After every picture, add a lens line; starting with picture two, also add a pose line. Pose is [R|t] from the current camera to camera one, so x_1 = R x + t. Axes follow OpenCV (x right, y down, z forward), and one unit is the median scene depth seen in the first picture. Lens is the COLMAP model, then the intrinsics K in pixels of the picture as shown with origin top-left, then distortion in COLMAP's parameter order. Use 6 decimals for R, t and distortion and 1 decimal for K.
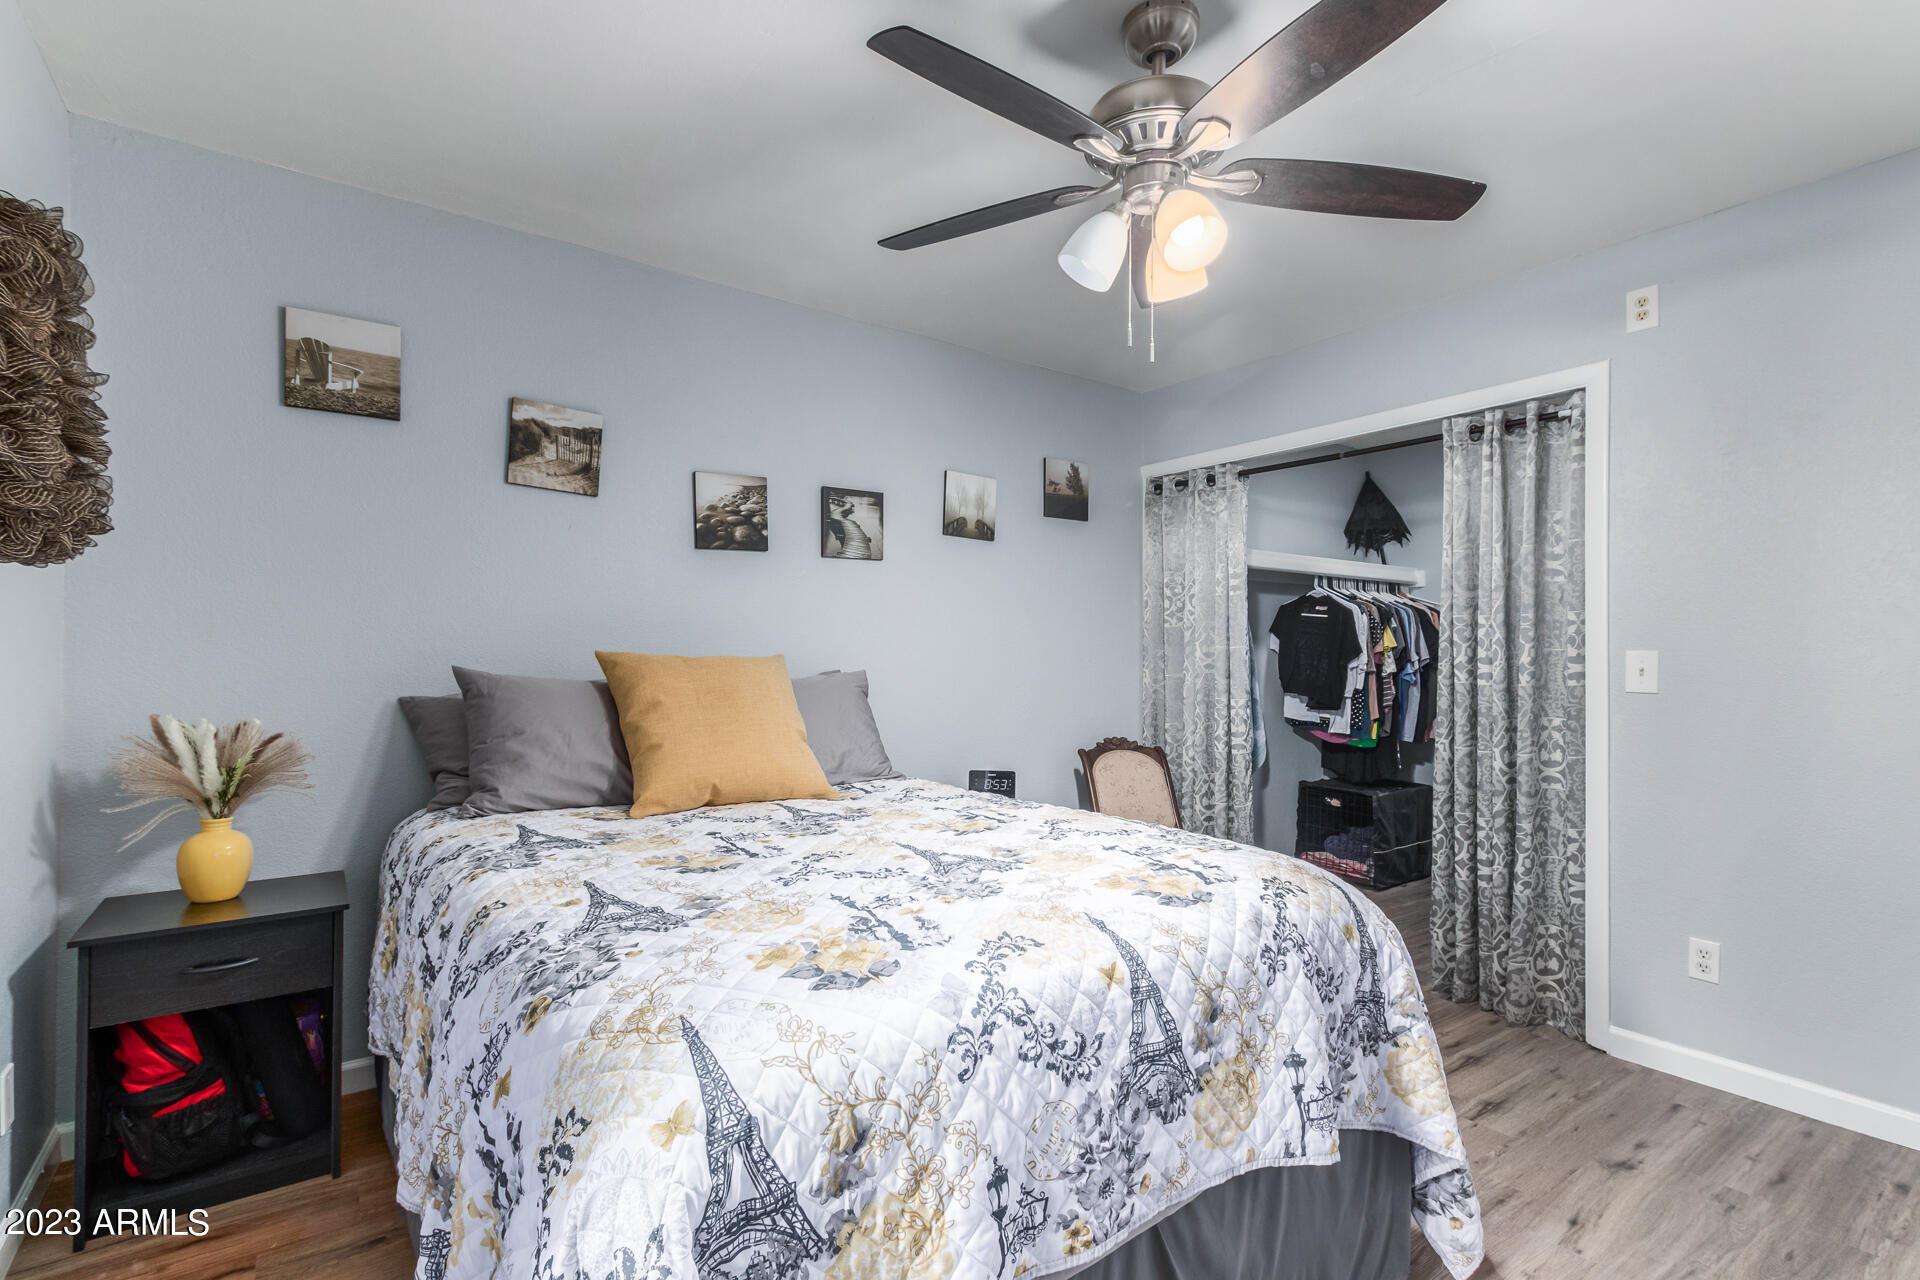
lens RADIAL K [[882.6, 0, 954.0], [0, 882.6, 646.2], [0, 0, 1]] dist [0.015503, -0.000090]
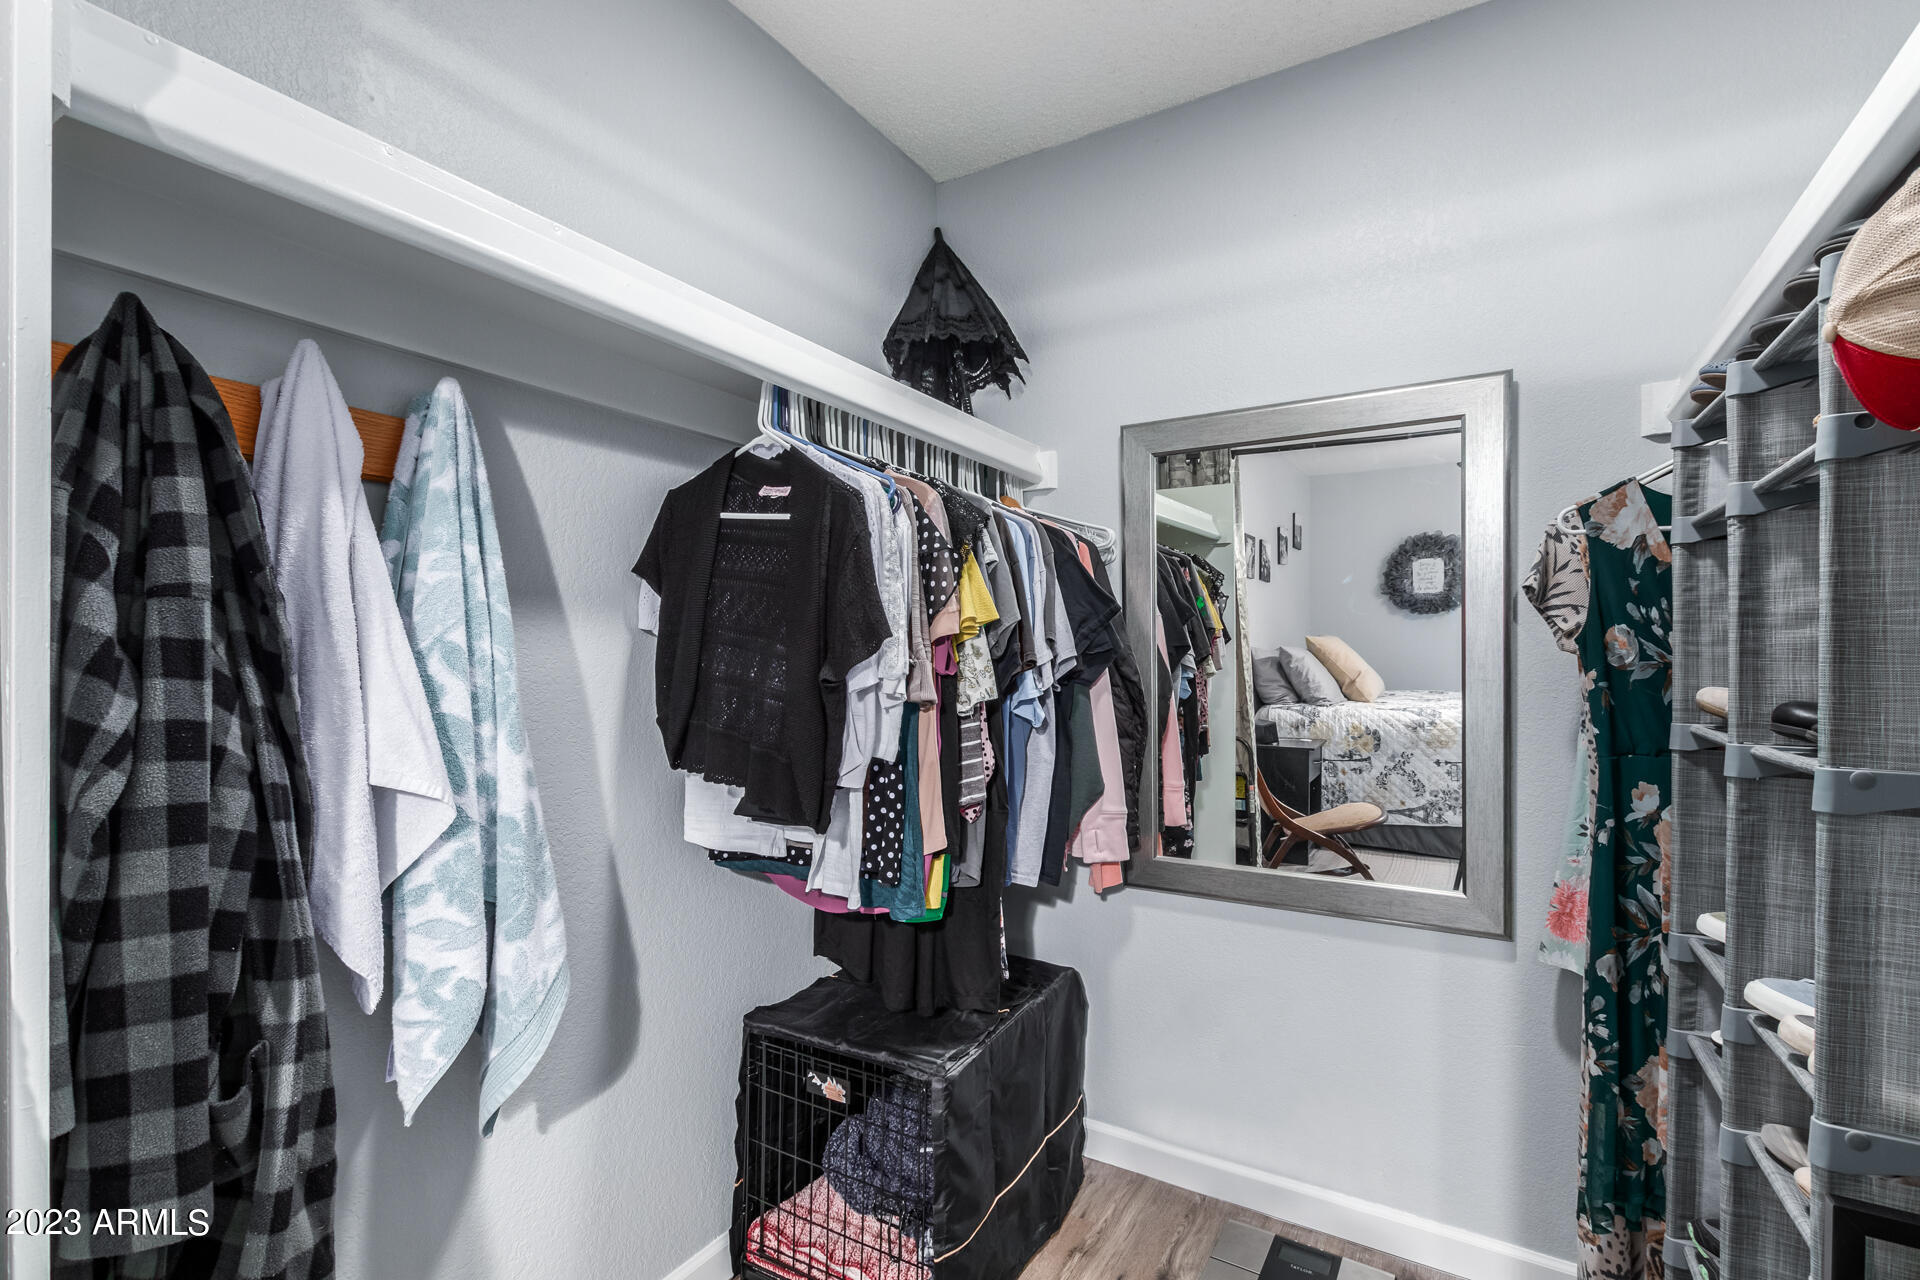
lens RADIAL K [[900.6, 0, 955.6], [0, 900.6, 652.2], [0, 0, 1]] dist [0.001971, -0.005911]
pose [[0.915461, -0.001710, 0.402403, 0.346262], [-0.000118, 0.999990, 0.004517, 0.010328], [-0.402407, -0.004182, 0.915451, 0.691206]]
